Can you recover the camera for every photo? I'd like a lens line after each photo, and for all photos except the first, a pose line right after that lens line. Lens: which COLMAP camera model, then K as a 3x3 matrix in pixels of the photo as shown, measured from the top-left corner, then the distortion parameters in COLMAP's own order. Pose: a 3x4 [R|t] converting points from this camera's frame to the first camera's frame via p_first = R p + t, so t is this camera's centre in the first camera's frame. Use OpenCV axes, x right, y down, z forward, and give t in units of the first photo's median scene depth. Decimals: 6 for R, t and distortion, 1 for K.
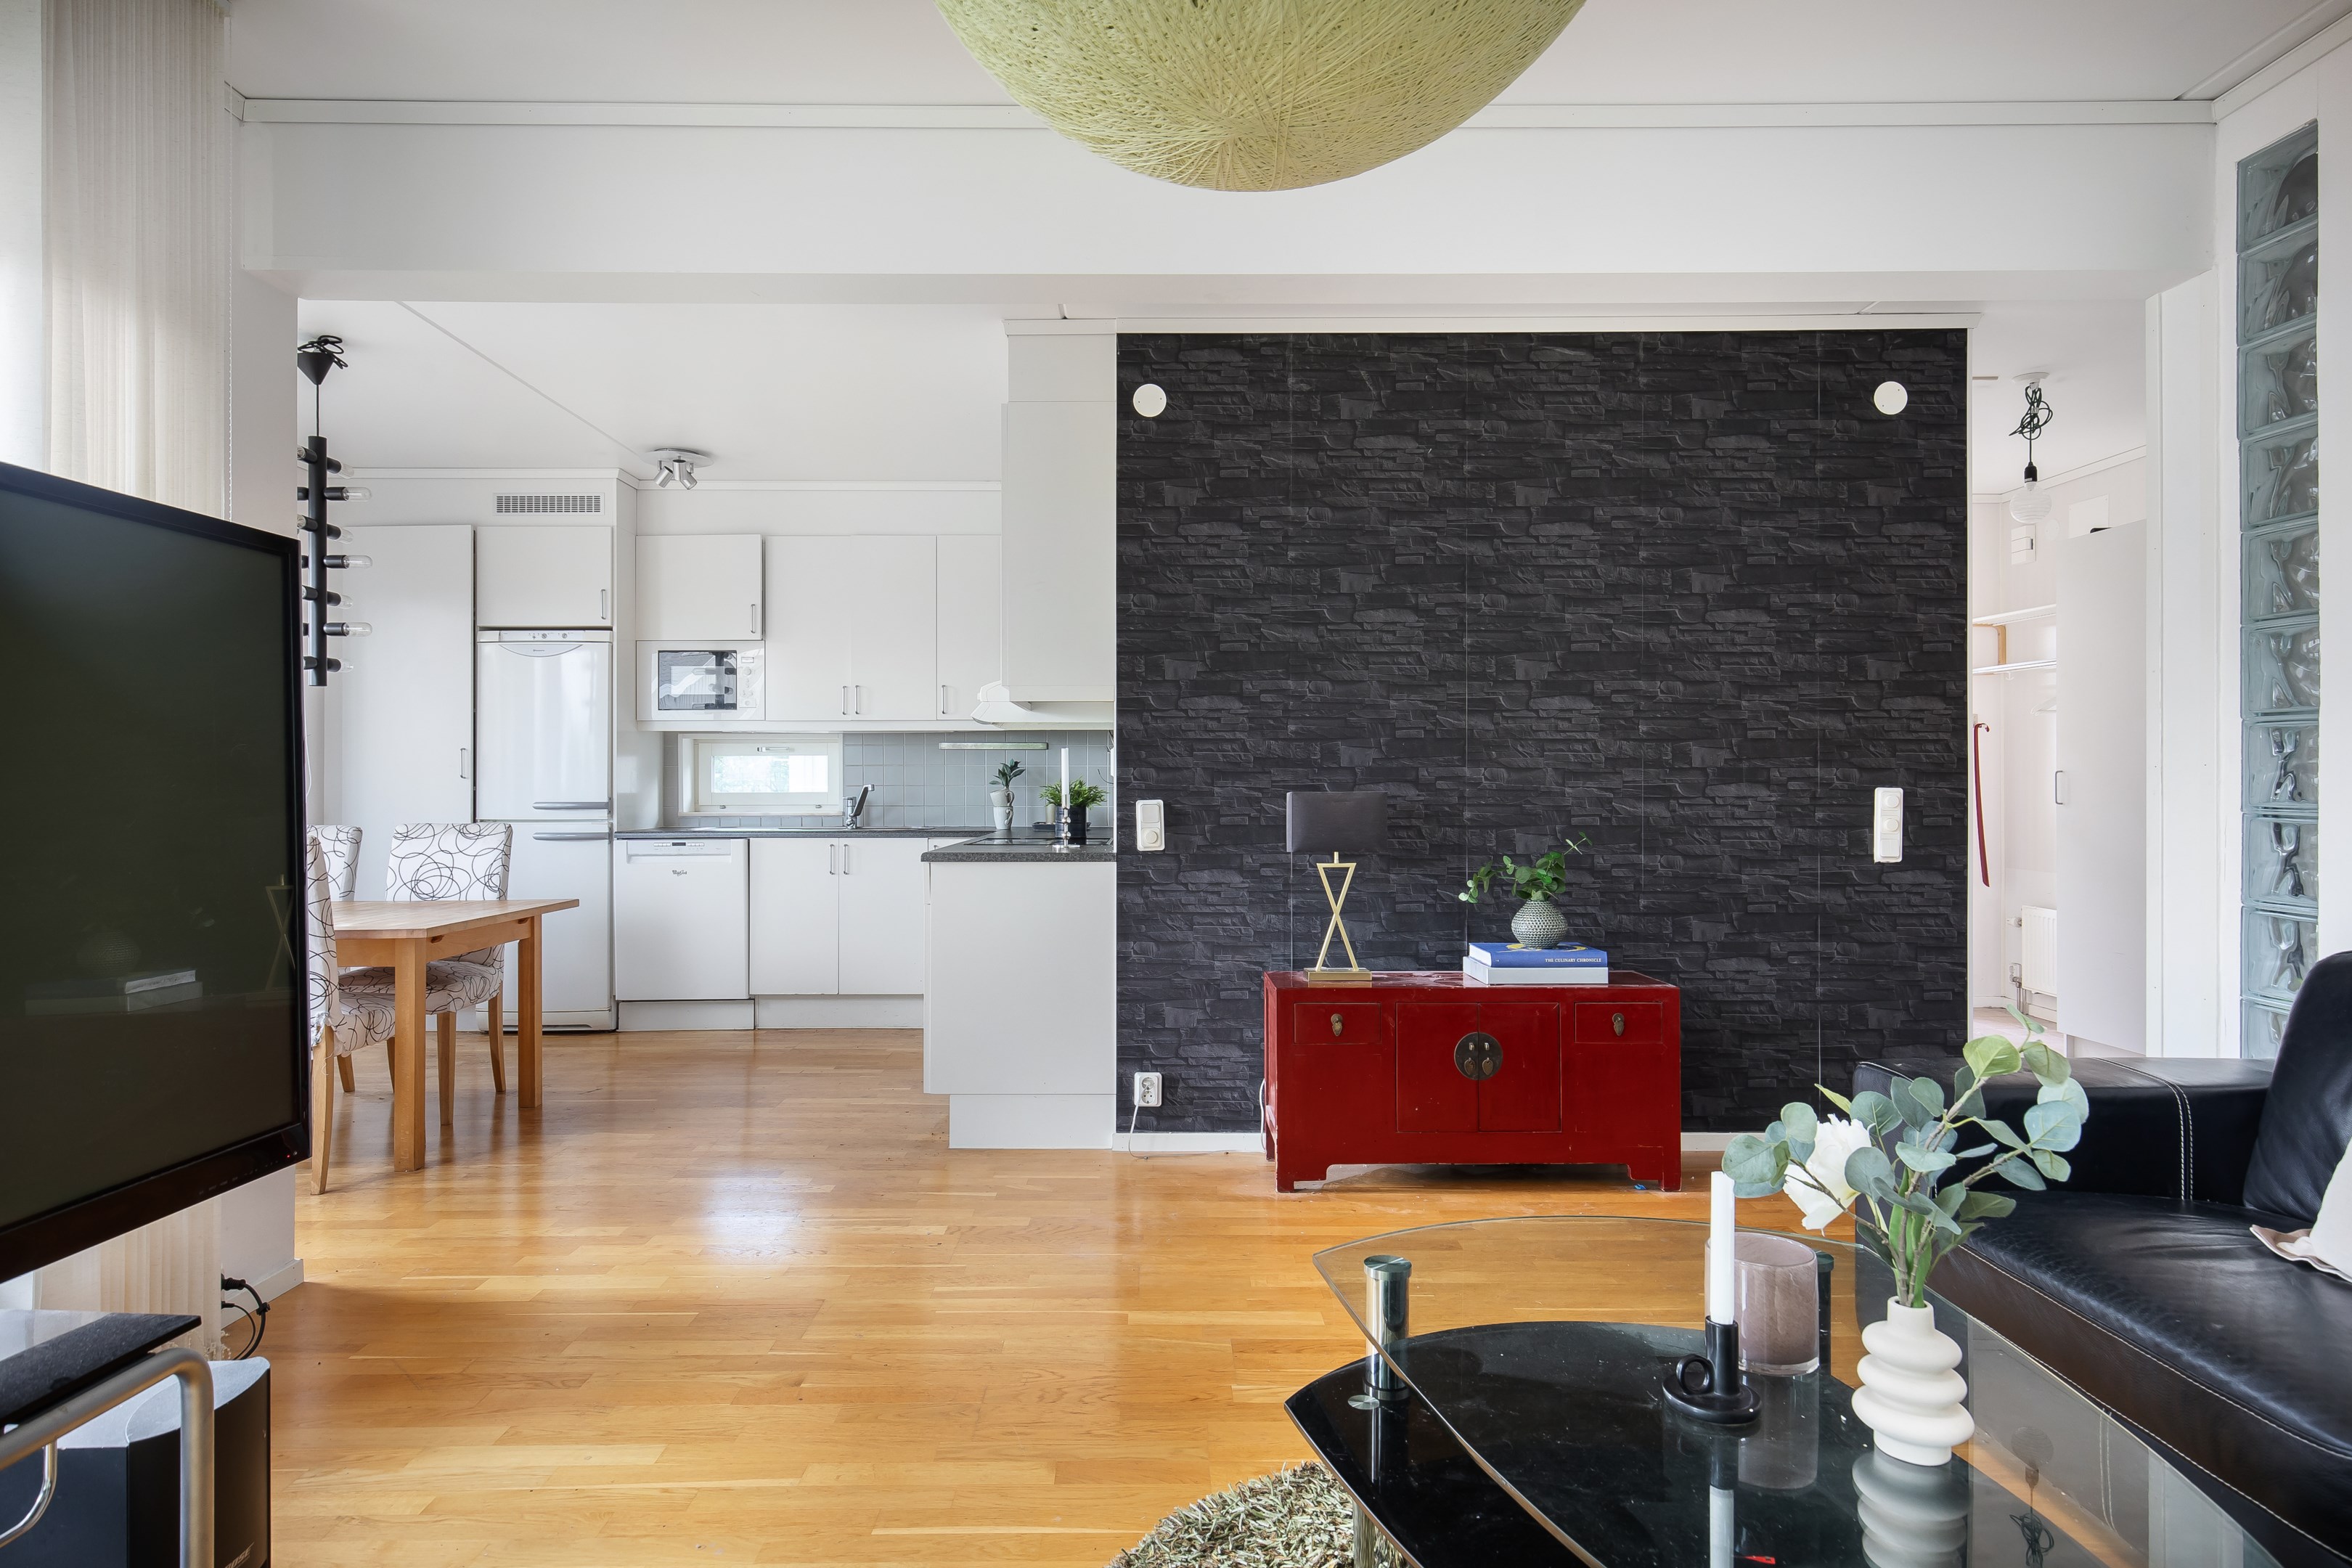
lens RADIAL K [[1327.8, 0, 1165.5], [0, 1327.8, 781.4], [0, 0, 1]] dist [0.001423, 0.003742]
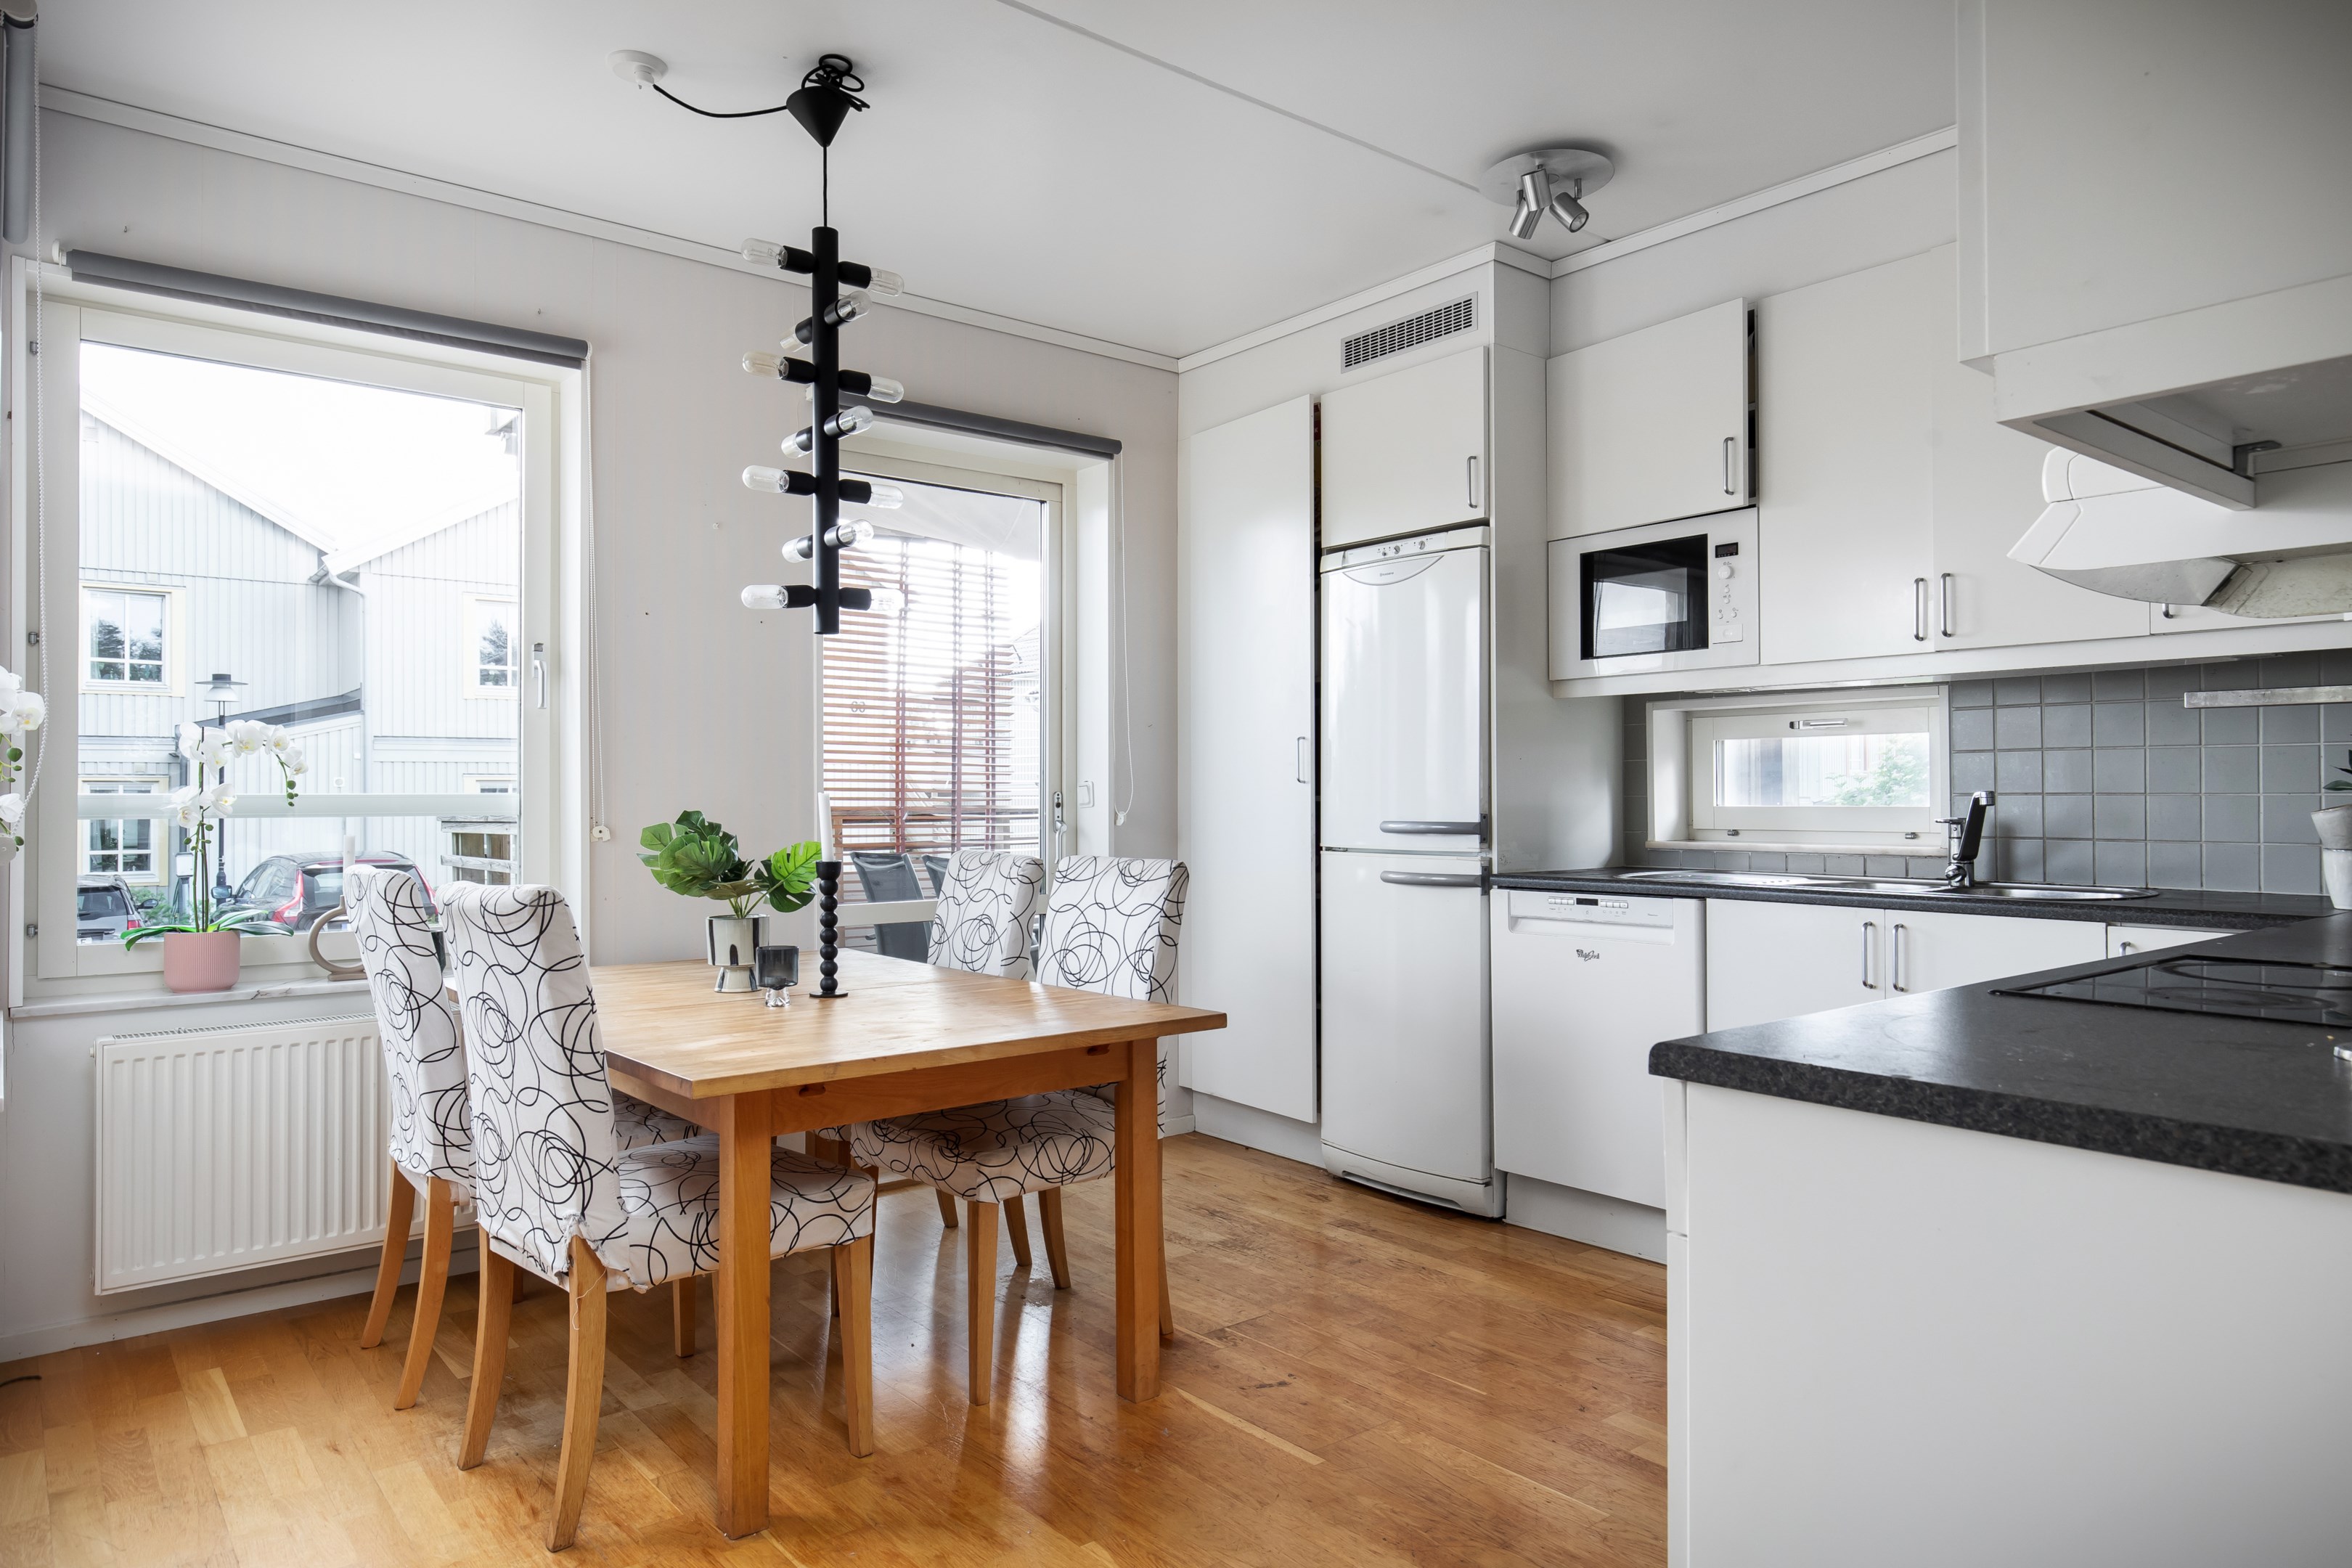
lens RADIAL K [[1459.3, 0, 1170.7], [0, 1459.3, 784.3], [0, 0, 1]] dist [0.005338, -0.000699]
pose [[0.623091, -0.006094, -0.782126, -0.006849], [0.004211, 0.999981, -0.004437, 0.001206], [0.782138, -0.000529, 0.623105, 0.498003]]
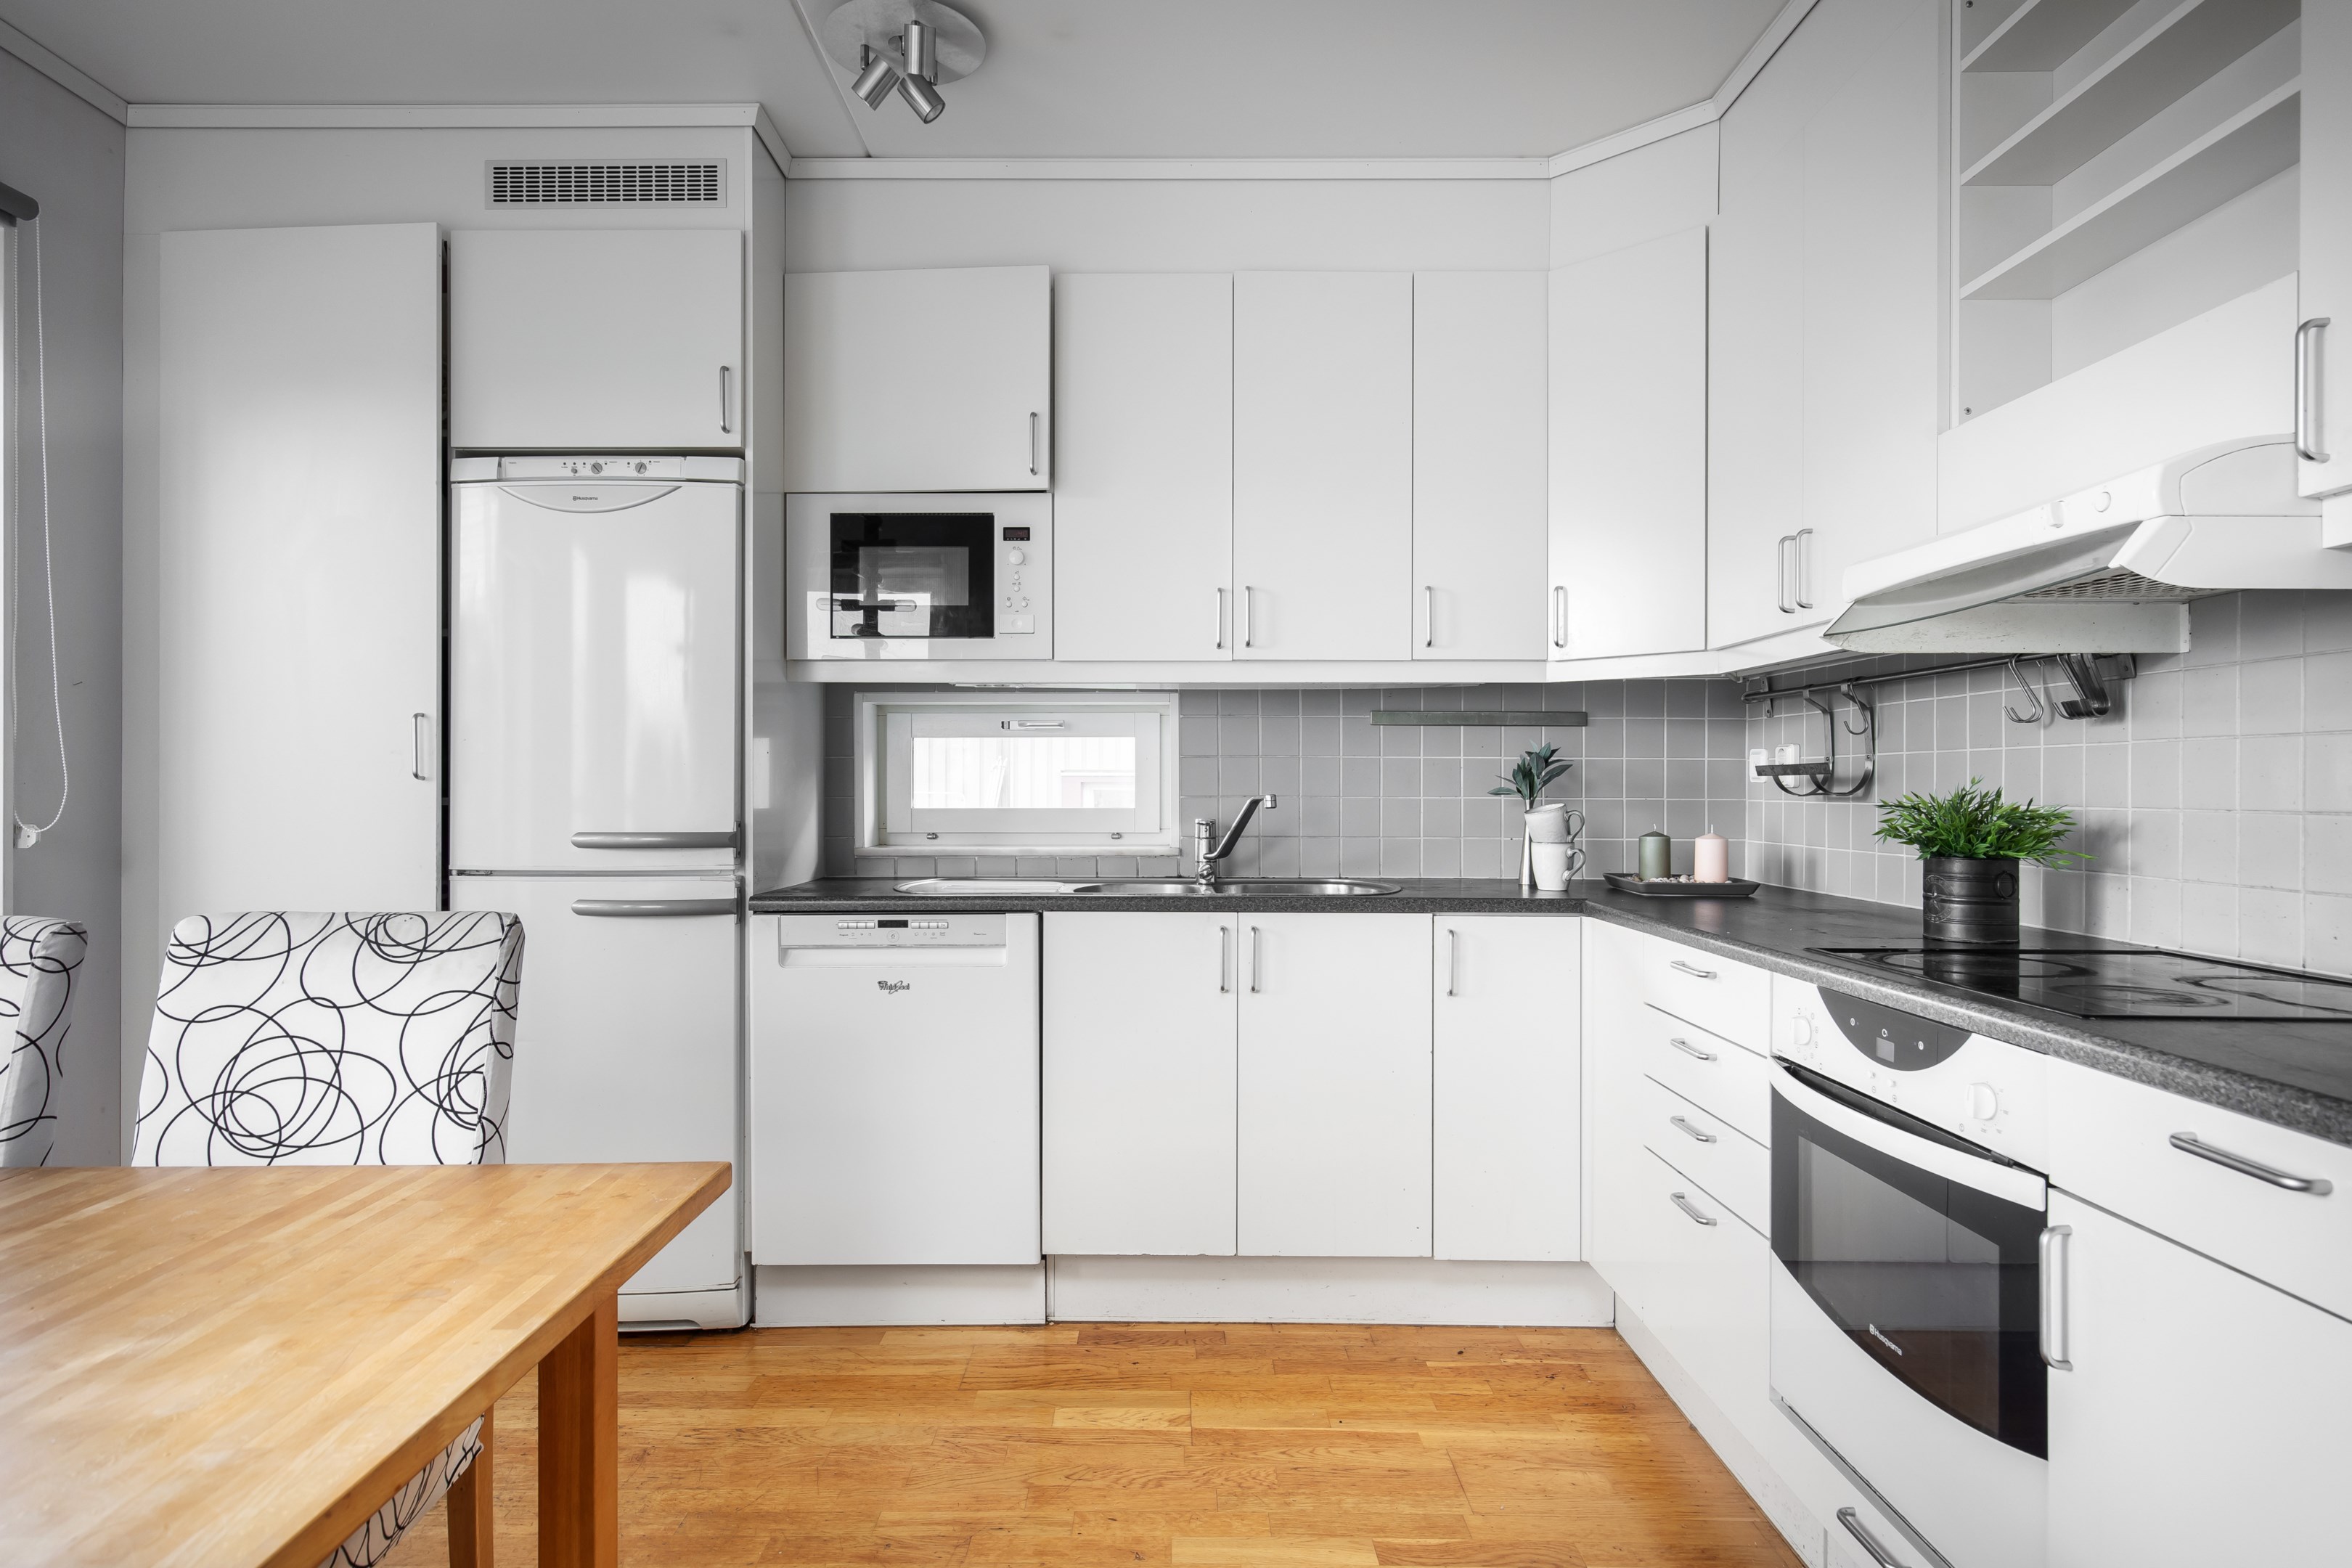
lens RADIAL K [[1327.8, 0, 1166.6], [0, 1327.8, 787.5], [0, 0, 1]] dist [0.001423, 0.003742]
pose [[0.999931, 0.002658, -0.011467, -0.265645], [-0.002633, 0.999994, 0.002272, -0.001250], [0.011472, -0.002242, 0.999932, 0.544071]]
